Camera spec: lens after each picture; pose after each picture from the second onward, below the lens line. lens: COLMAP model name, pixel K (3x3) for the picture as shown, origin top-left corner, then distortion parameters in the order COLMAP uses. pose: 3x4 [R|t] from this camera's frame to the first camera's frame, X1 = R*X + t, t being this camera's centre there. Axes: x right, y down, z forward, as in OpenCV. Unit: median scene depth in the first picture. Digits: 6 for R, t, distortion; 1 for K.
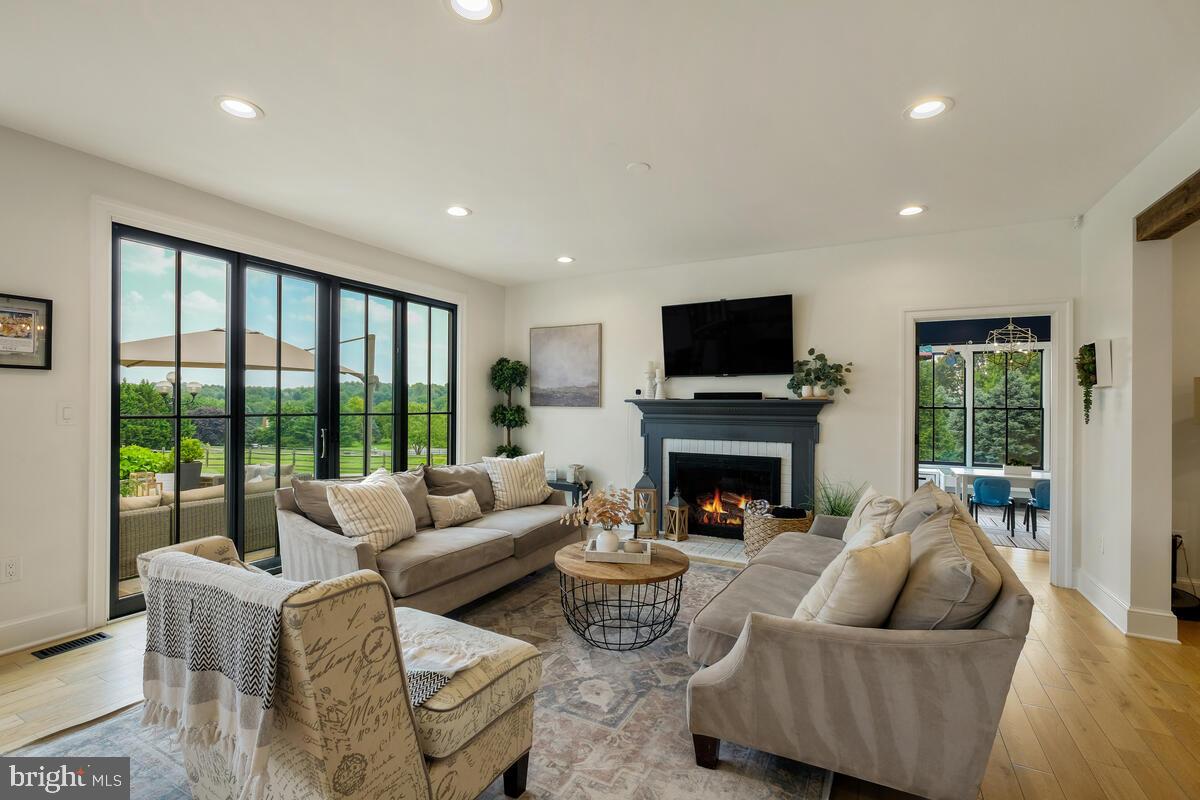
lens RADIAL K [[522.8, 0, 600.6], [0, 522.8, 402.9], [0, 0, 1]] dist [-0.001421, -0.000236]
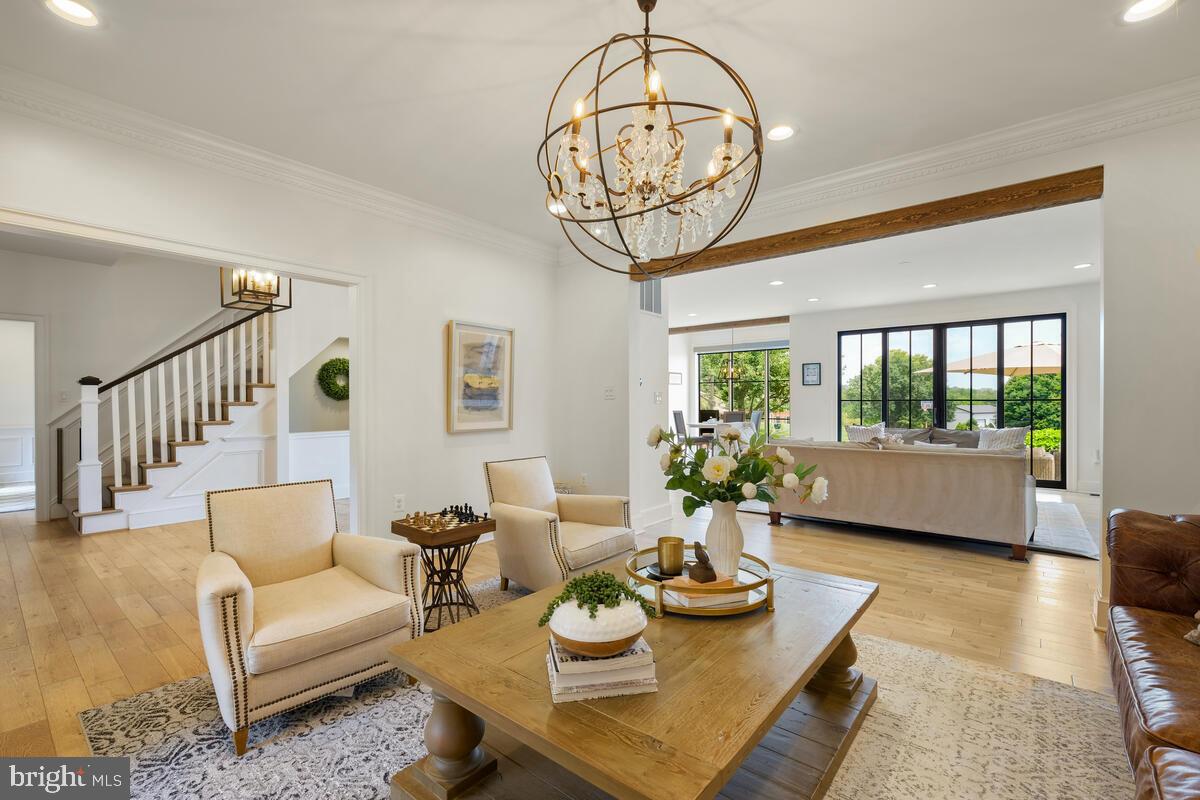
lens RADIAL K [[522.8, 0, 600.6], [0, 522.8, 406.0], [0, 0, 1]] dist [-0.001421, -0.000236]
pose [[-0.196625, 0.000937, -0.980478, 1.291163], [0.006838, 0.999977, -0.000416, 0.029612], [0.980455, -0.006786, -0.196627, 0.182713]]
